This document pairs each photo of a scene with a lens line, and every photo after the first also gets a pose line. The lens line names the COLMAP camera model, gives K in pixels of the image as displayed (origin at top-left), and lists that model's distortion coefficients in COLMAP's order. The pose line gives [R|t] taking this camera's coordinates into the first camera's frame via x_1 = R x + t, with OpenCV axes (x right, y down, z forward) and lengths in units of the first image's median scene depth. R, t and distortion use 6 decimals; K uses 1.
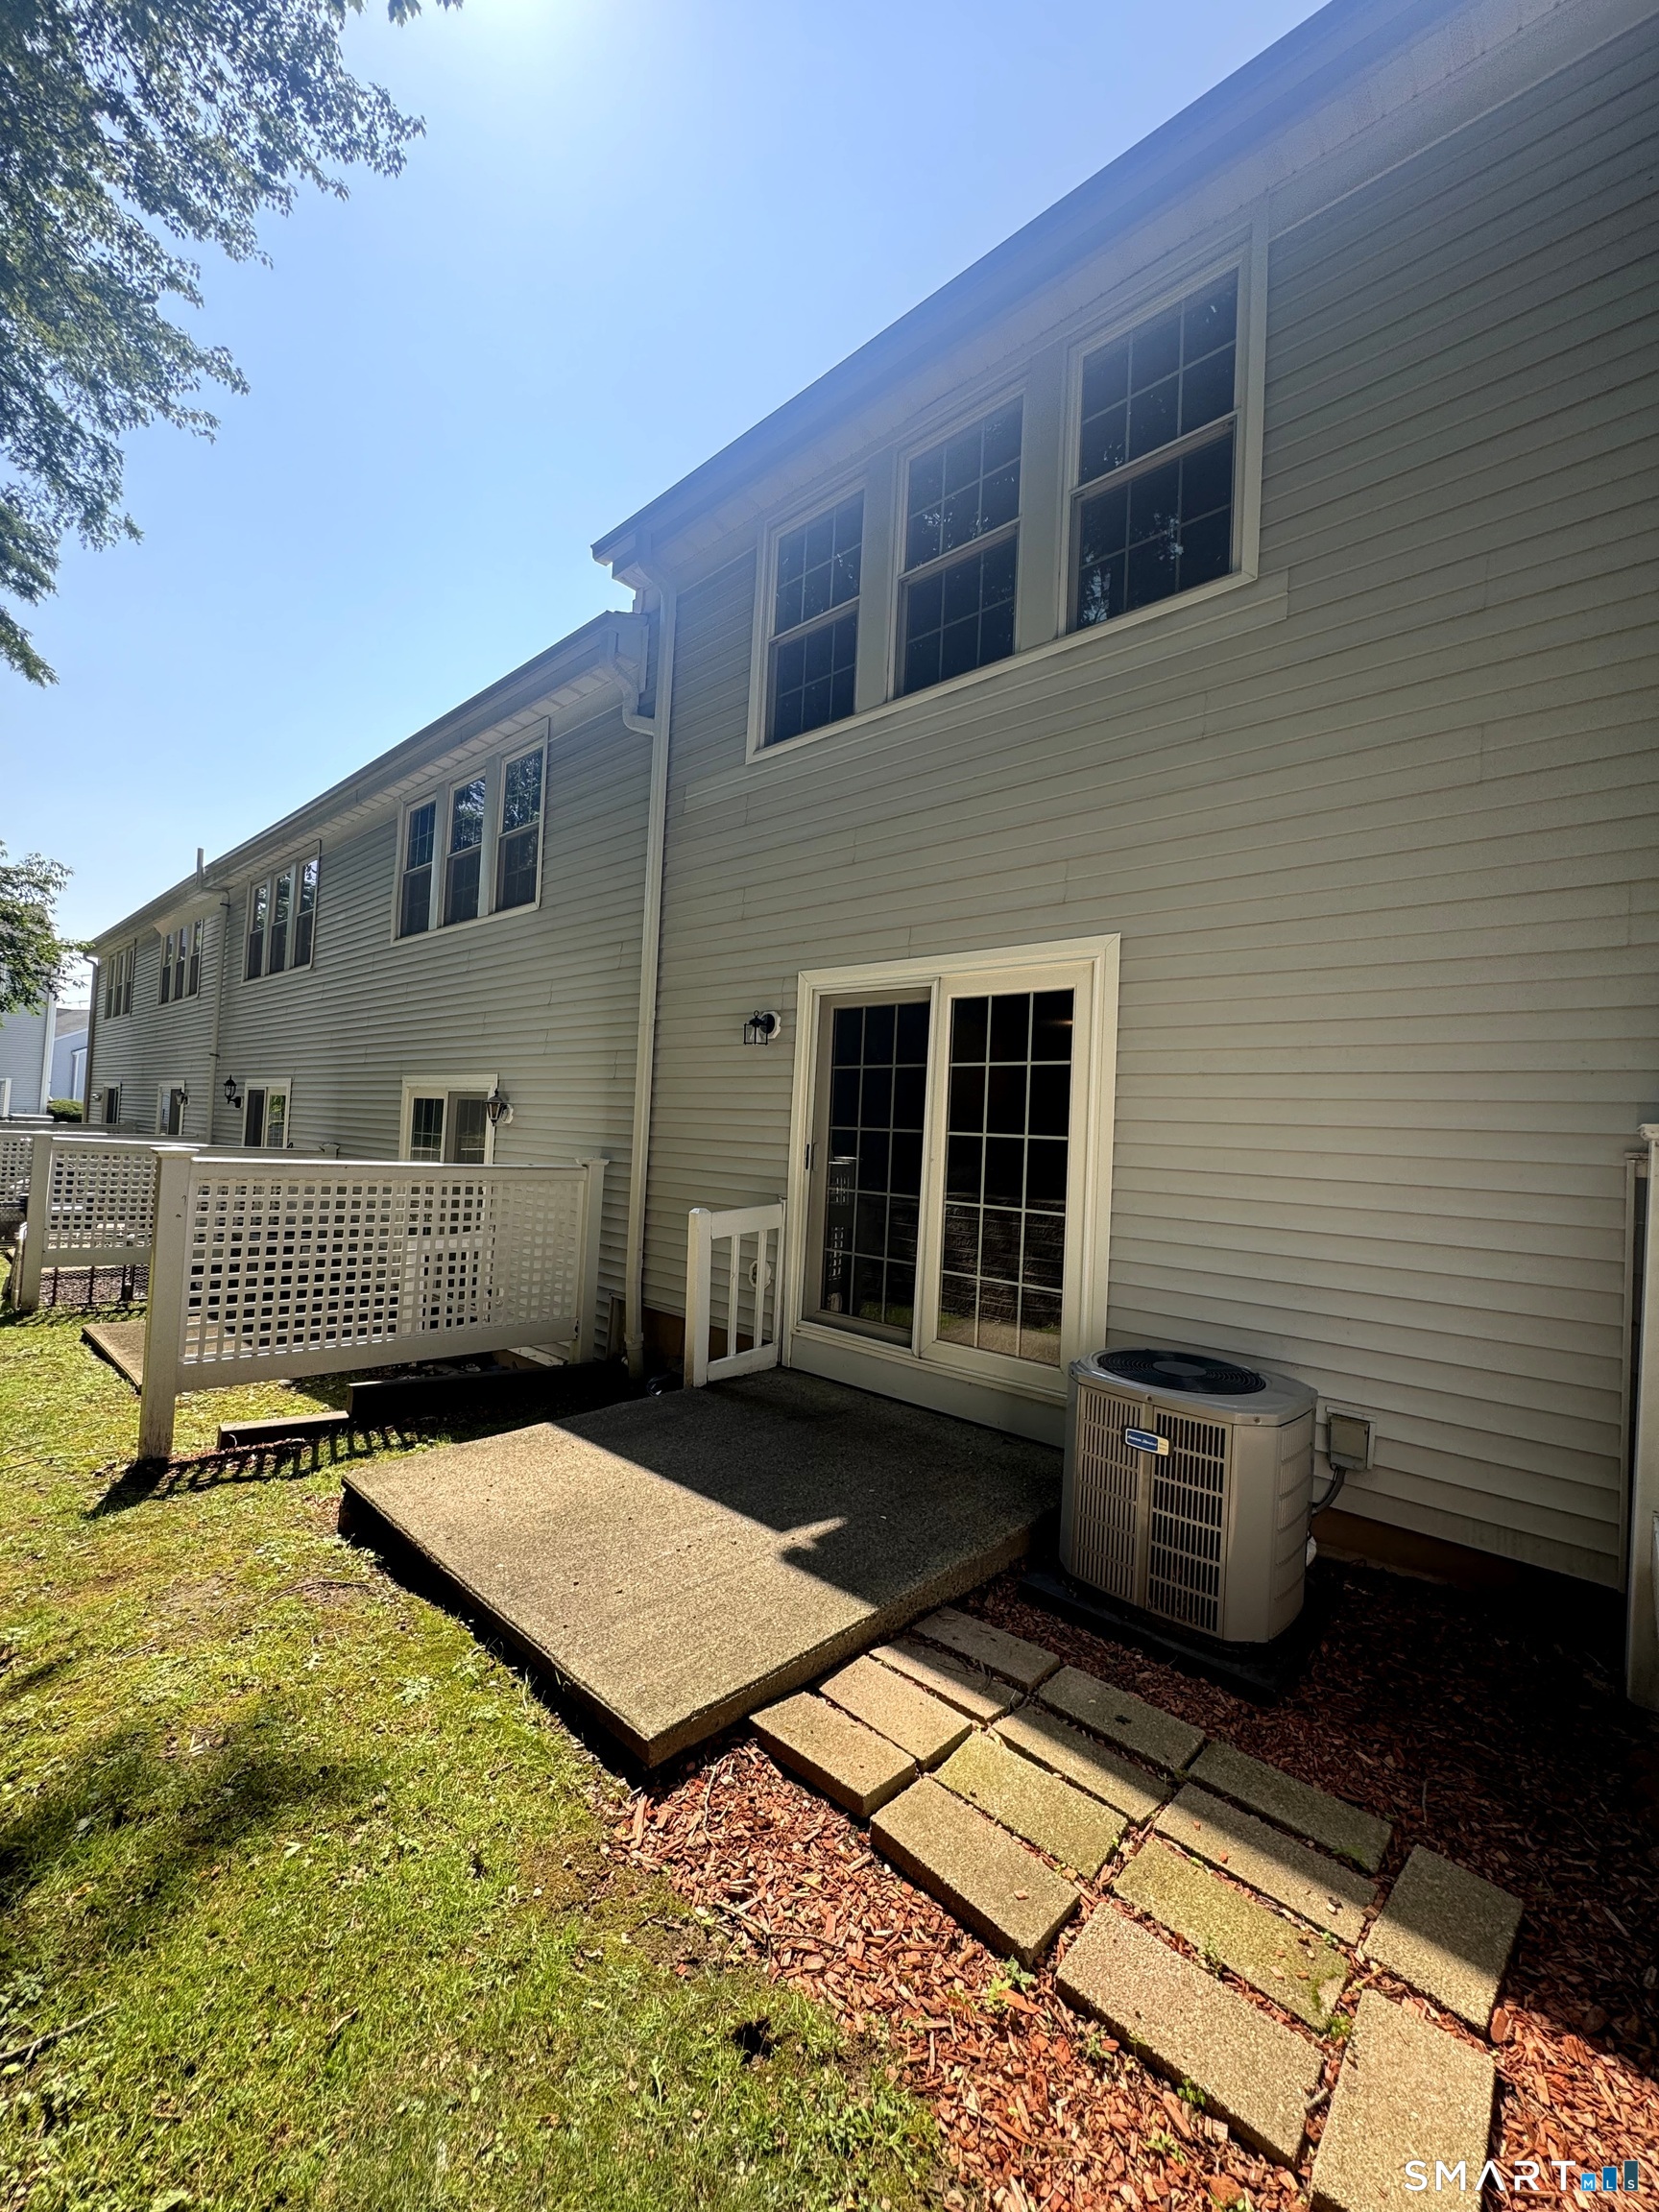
lens RADIAL K [[876.5, 0, 830.3], [0, 876.5, 1106.0], [0, 0, 1]] dist [-0.006215, 0.000998]
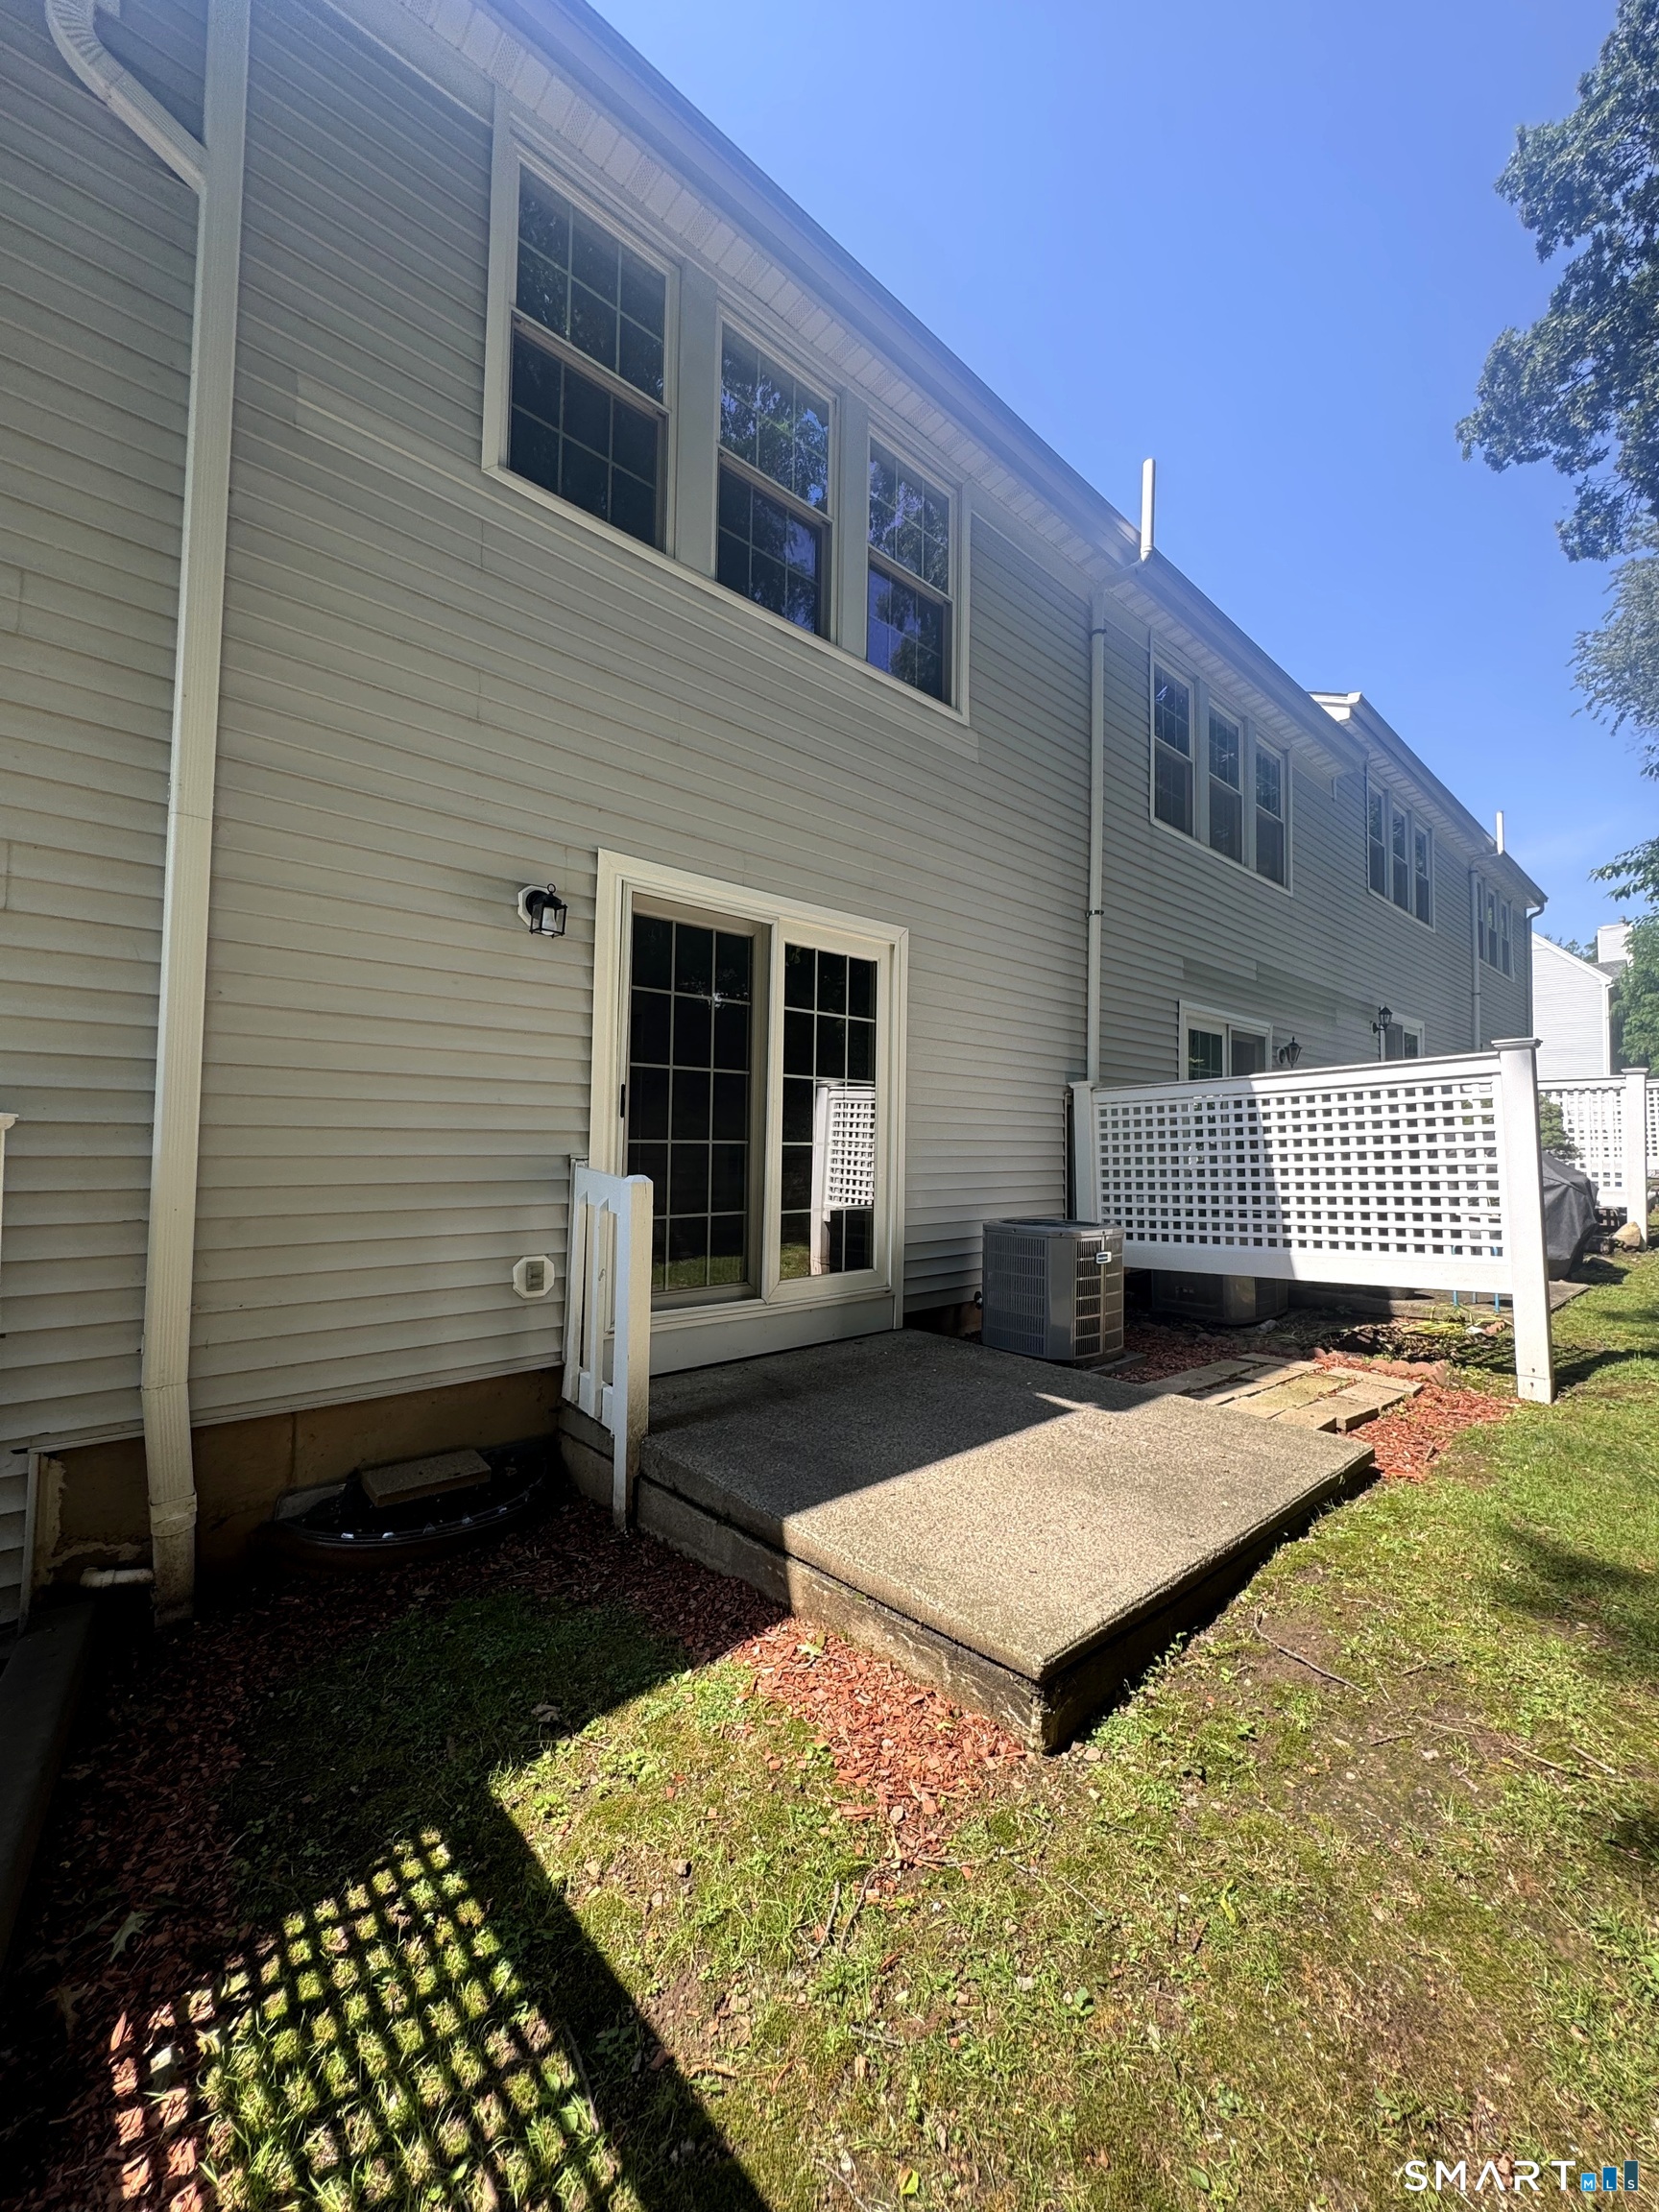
lens RADIAL K [[876.5, 0, 831.3], [0, 876.5, 1109.6], [0, 0, 1]] dist [-0.006215, 0.000998]
pose [[0.094559, -0.009103, 0.995478, -0.906487], [-0.038625, 0.999172, 0.012806, 0.057427], [-0.994770, -0.039661, 0.094129, 0.887914]]
